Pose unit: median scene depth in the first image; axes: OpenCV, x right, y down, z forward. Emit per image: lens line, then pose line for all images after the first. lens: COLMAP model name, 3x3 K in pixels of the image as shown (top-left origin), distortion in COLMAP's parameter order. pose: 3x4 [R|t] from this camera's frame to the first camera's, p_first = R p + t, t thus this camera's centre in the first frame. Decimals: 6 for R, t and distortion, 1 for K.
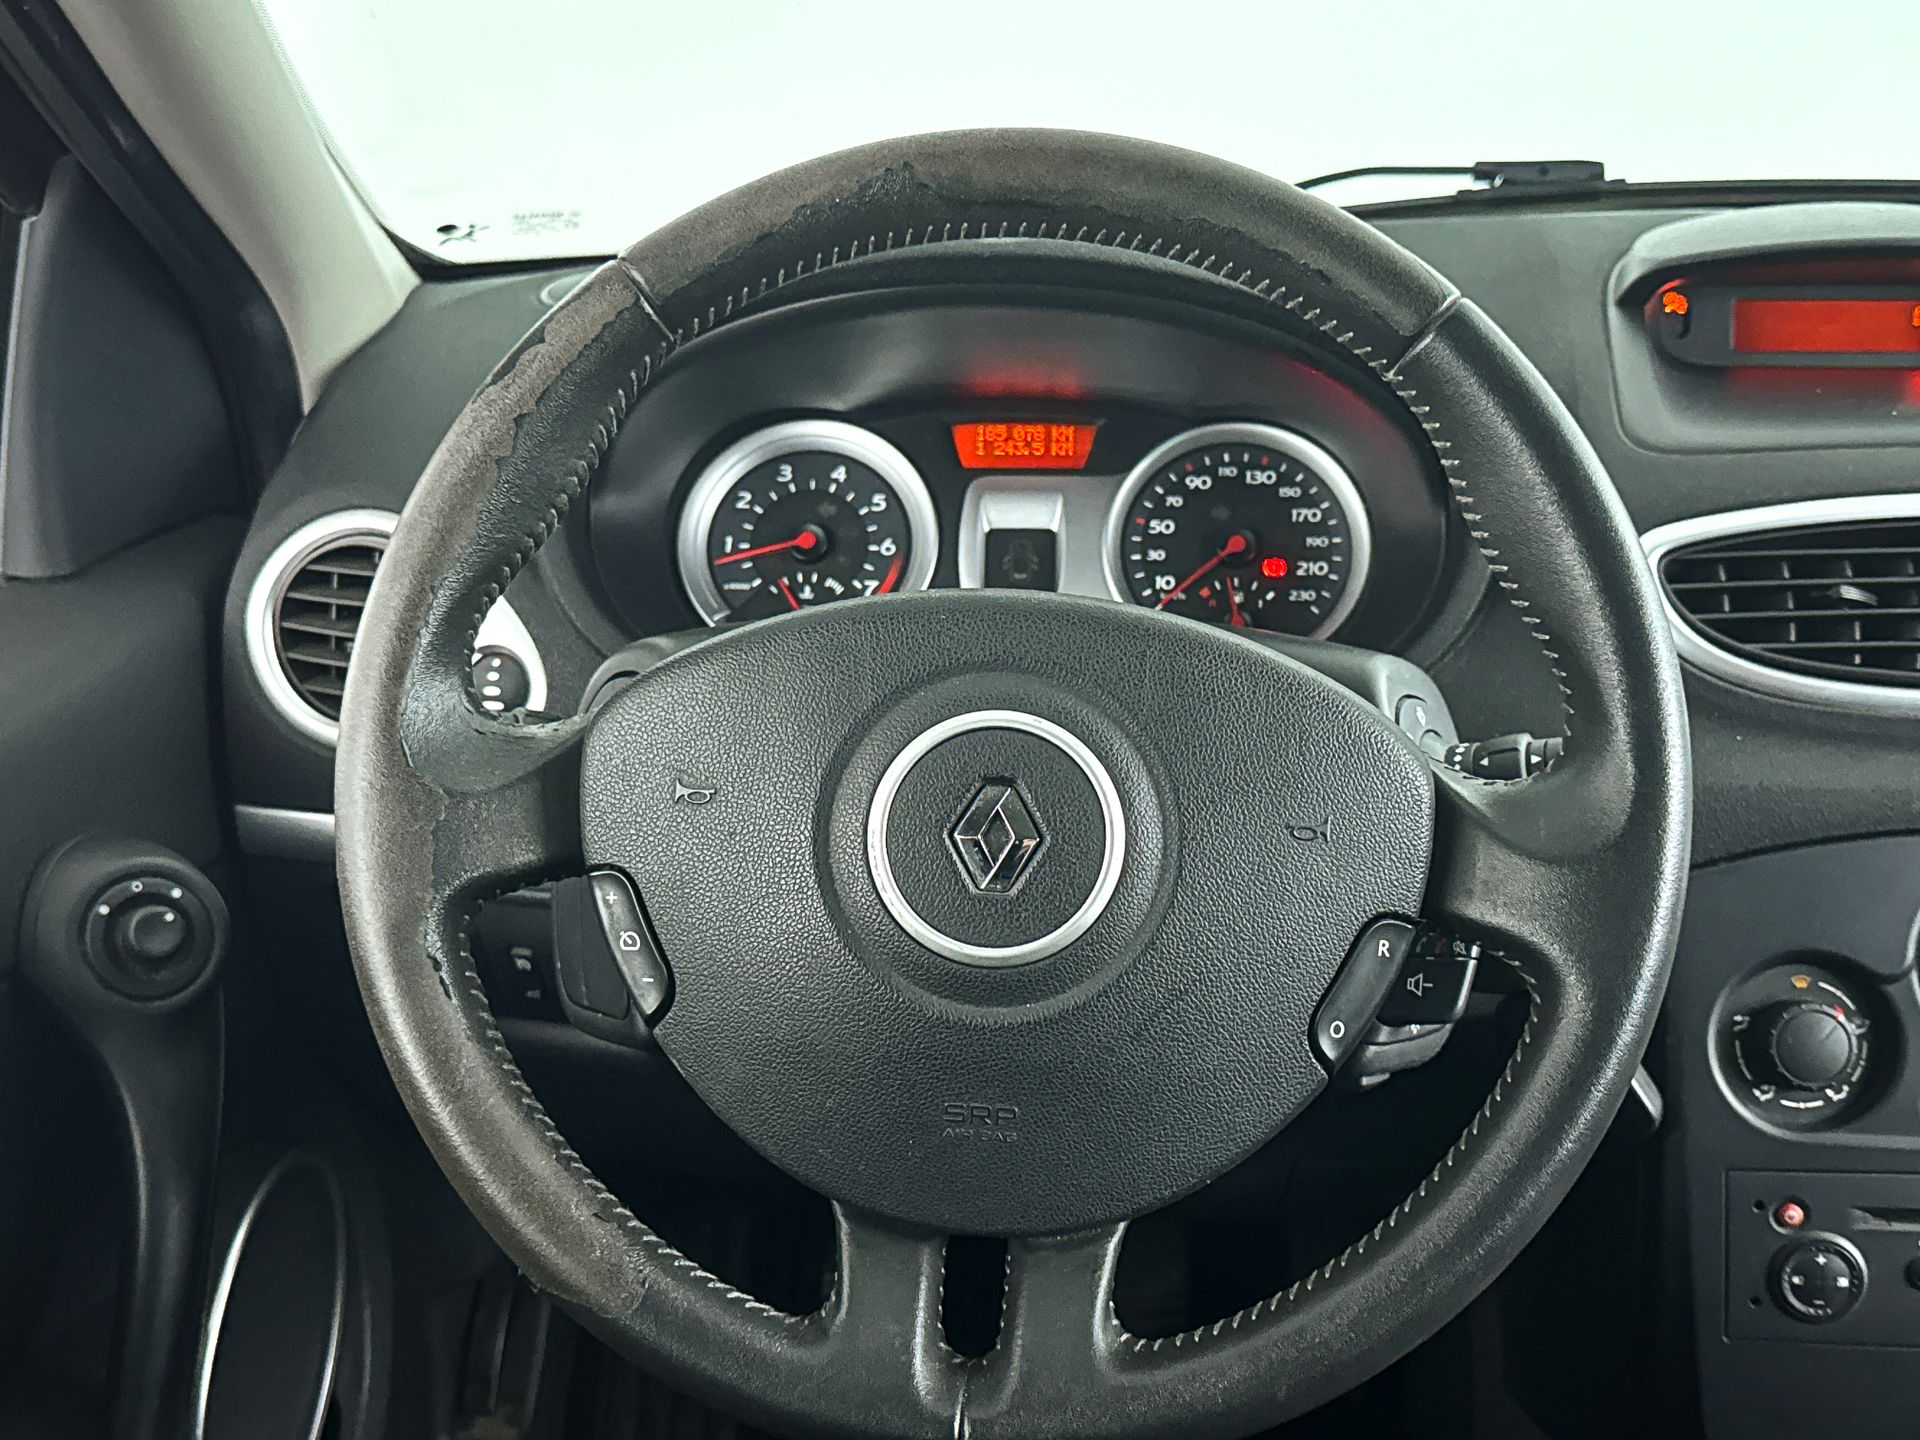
lens RADIAL K [[2019.2, 0, 946.7], [0, 2019.2, 723.8], [0, 0, 1]] dist [0.154914, -0.348872]
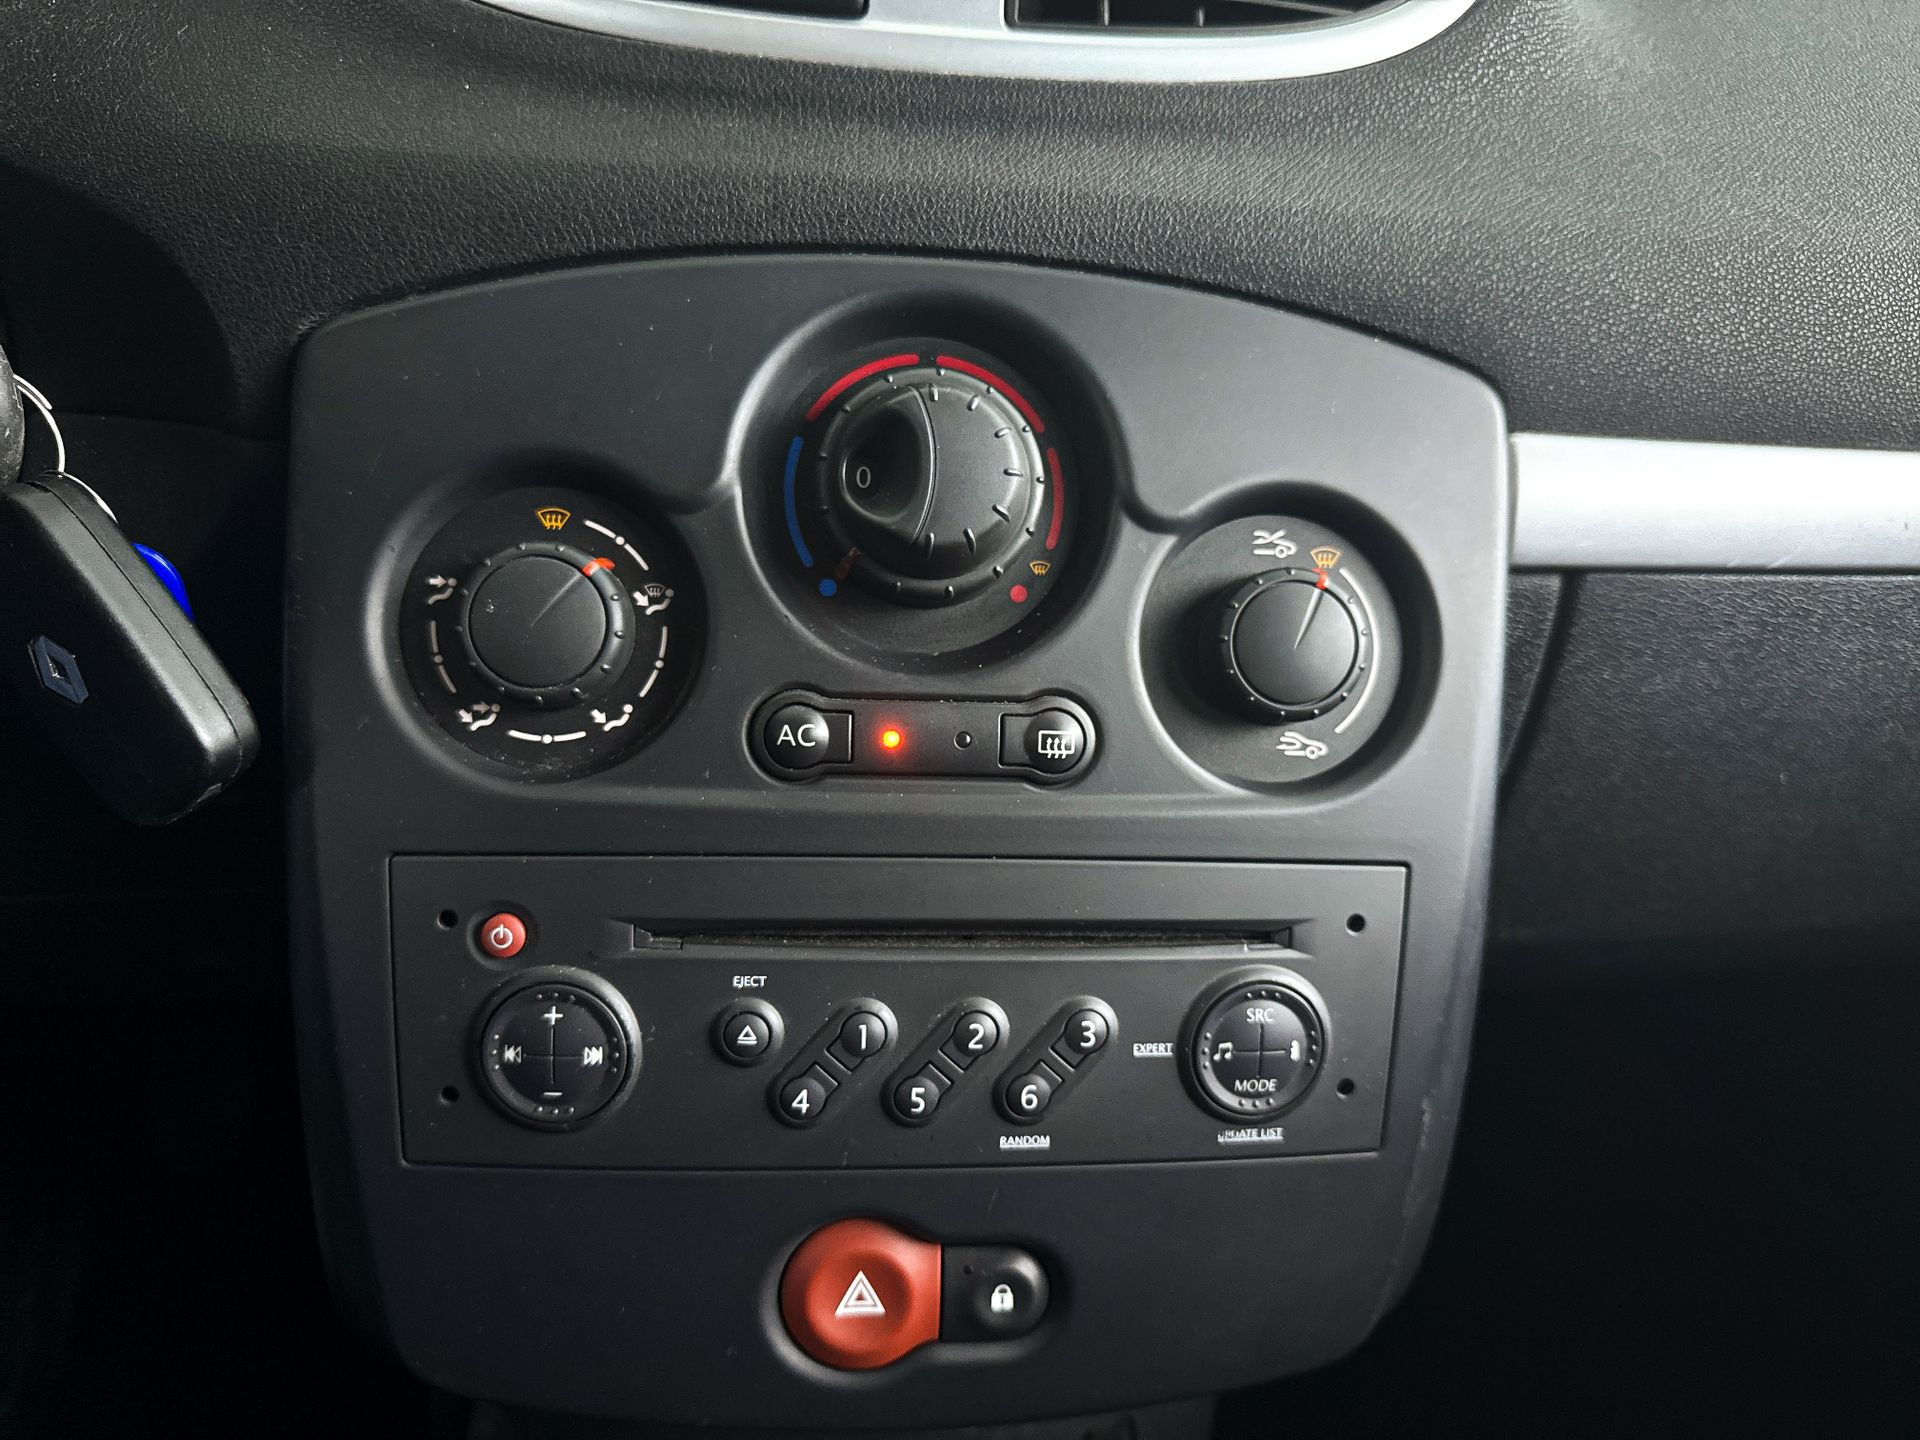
lens RADIAL K [[1359.1, 0, 969.8], [0, 1359.1, 705.0], [0, 0, 1]] dist [0.131720, -0.236733]
pose [[0.981034, 0.016368, 0.193142, 0.389033], [-0.017619, 0.999833, 0.004766, 0.147243], [-0.193032, -0.008078, 0.981159, 0.522913]]
